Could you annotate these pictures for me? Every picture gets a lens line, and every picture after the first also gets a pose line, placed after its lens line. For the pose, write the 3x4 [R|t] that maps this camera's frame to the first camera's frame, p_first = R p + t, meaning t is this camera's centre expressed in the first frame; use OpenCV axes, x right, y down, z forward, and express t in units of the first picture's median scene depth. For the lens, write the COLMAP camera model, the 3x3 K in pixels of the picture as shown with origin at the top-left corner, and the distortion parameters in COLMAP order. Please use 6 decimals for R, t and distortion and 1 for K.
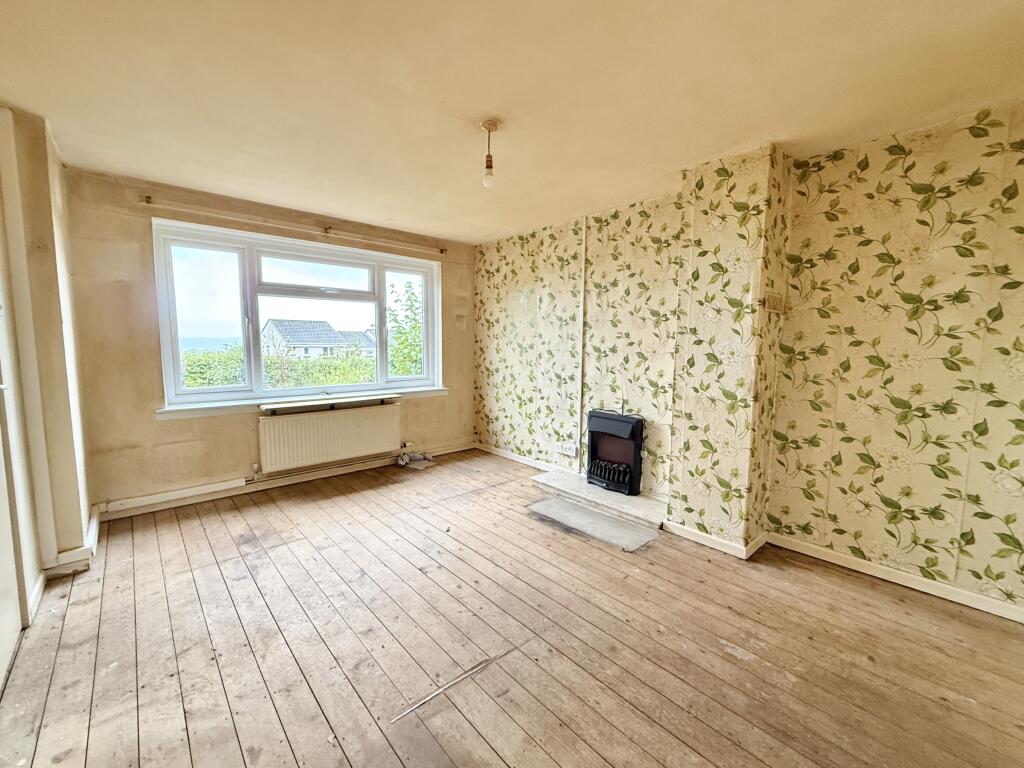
lens RADIAL K [[422.8, 0, 509.7], [0, 422.8, 383.7], [0, 0, 1]] dist [0.000717, 0.000134]
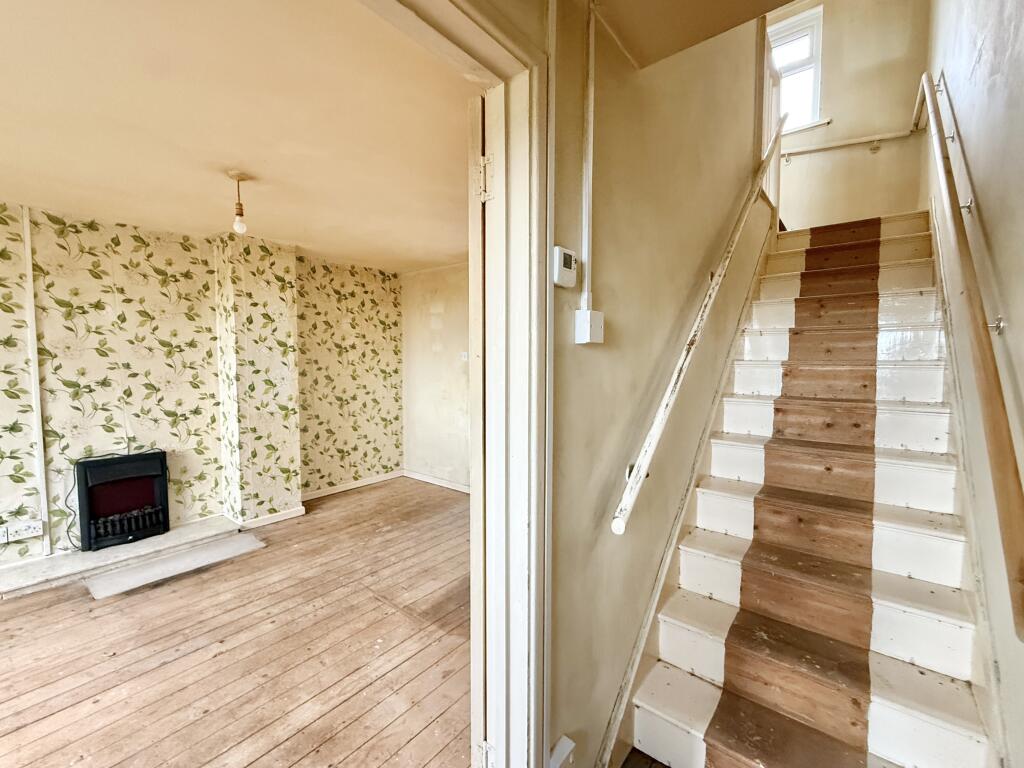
lens RADIAL K [[422.8, 0, 509.0], [0, 422.8, 381.0], [0, 0, 1]] dist [0.000717, 0.000134]
pose [[-0.150980, -0.065364, 0.986373, -0.939251], [0.093826, 0.992359, 0.080122, -0.099480], [-0.984074, 0.104644, -0.143694, 0.420458]]
